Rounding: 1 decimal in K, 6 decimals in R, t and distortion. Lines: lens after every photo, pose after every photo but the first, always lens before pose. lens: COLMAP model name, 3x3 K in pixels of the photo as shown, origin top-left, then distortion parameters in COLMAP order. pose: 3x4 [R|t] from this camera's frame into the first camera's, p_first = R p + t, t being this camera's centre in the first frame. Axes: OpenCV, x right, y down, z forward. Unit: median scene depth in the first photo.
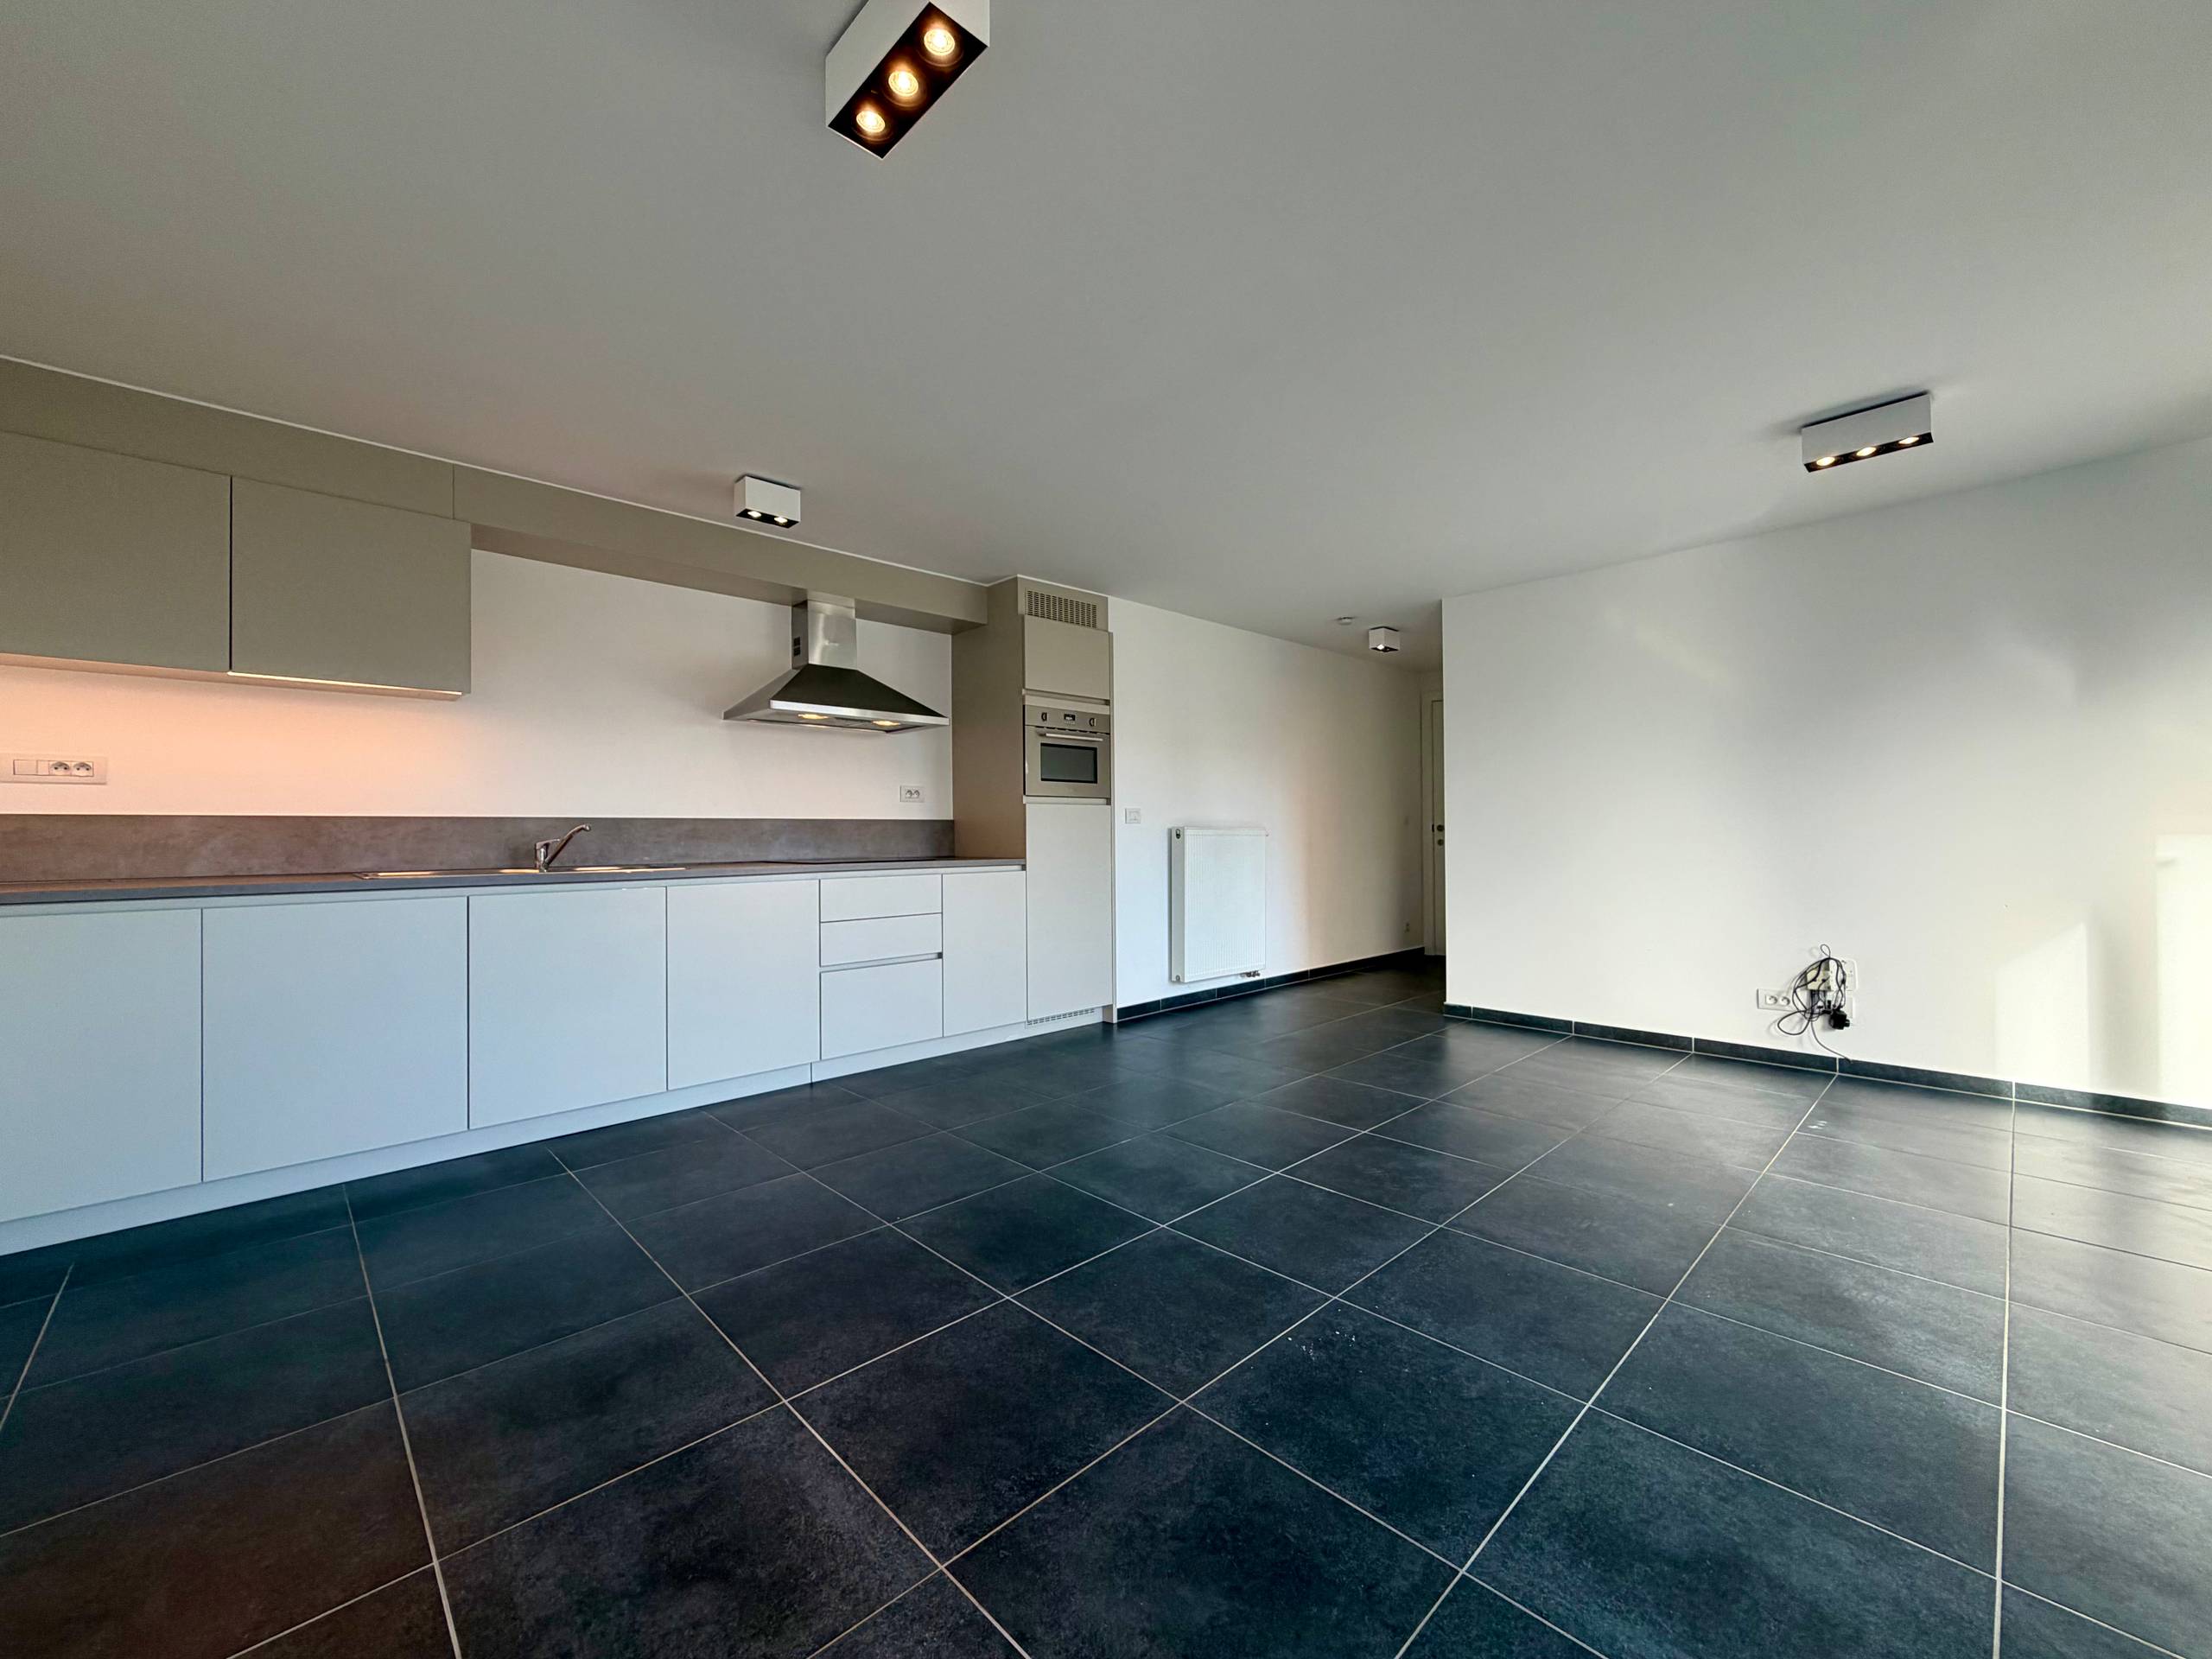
lens RADIAL K [[881.7, 0, 1099.5], [0, 881.7, 828.8], [0, 0, 1]] dist [0.000431, 0.000373]
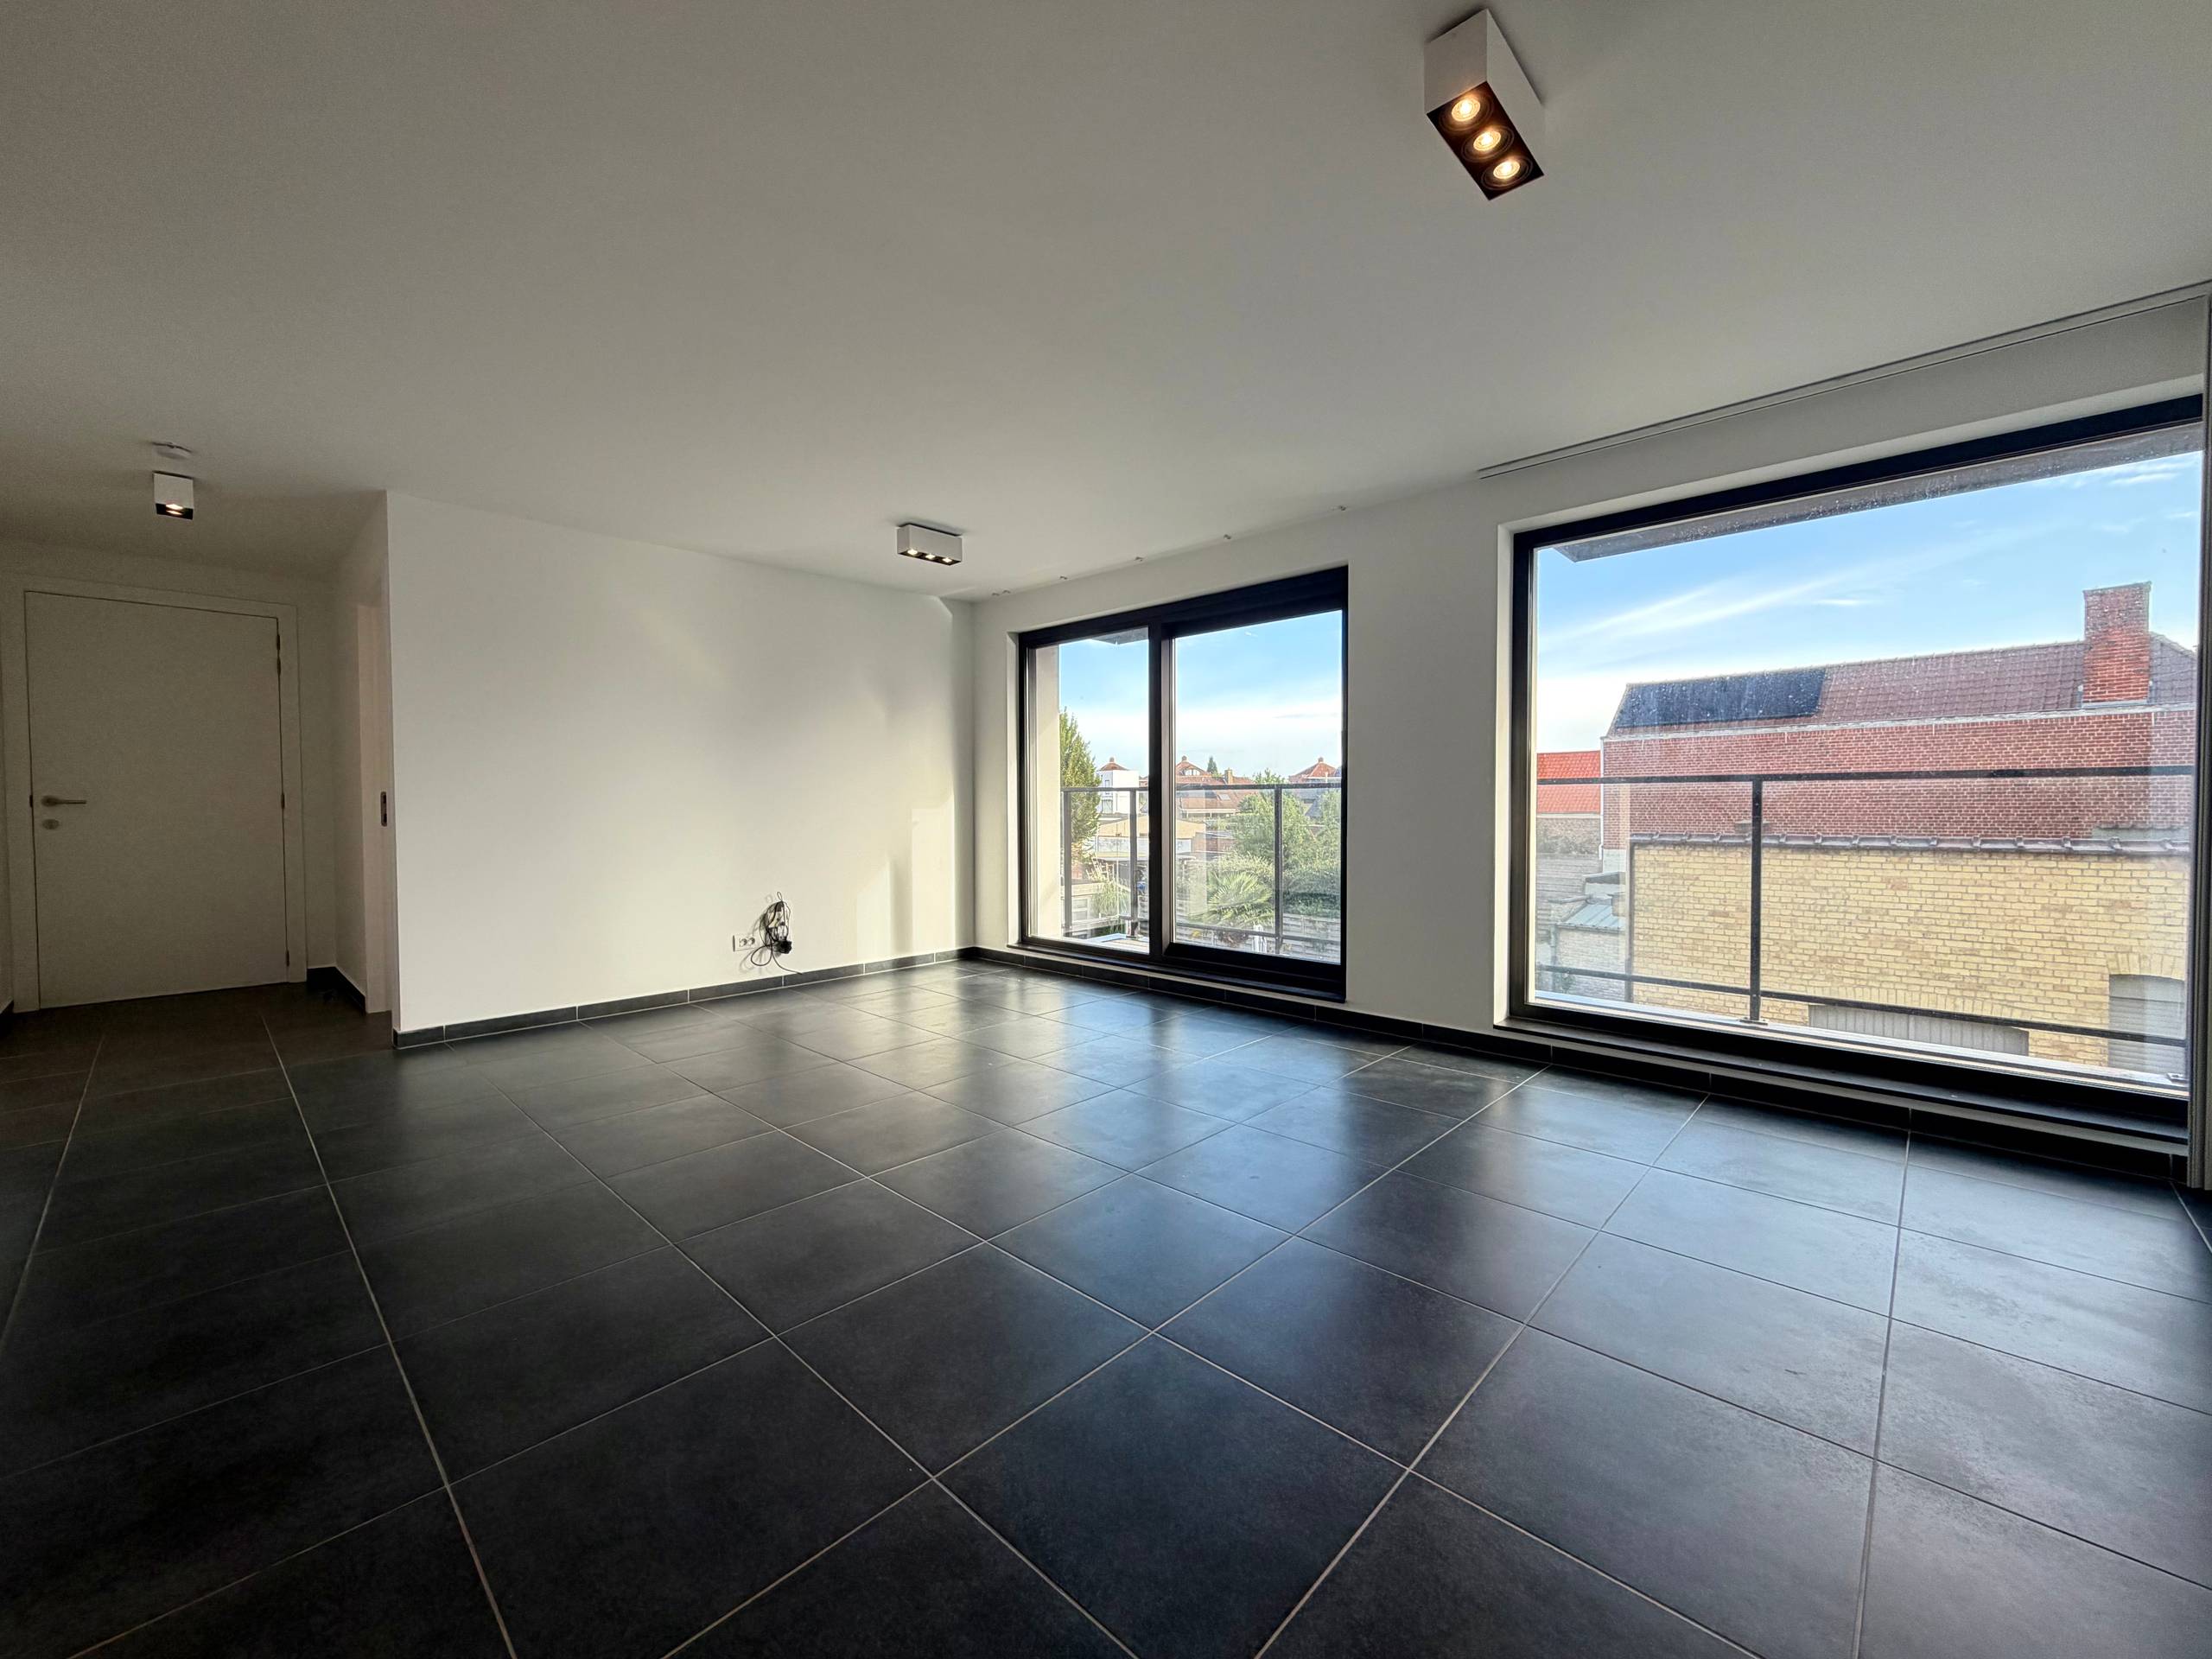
lens RADIAL K [[881.7, 0, 1099.5], [0, 881.7, 828.8], [0, 0, 1]] dist [0.000431, 0.000373]
pose [[-0.051512, -0.019882, 0.998474, -0.537803], [-0.001729, 0.999802, 0.019819, 0.011000], [-0.998671, -0.000705, -0.051536, 0.617183]]
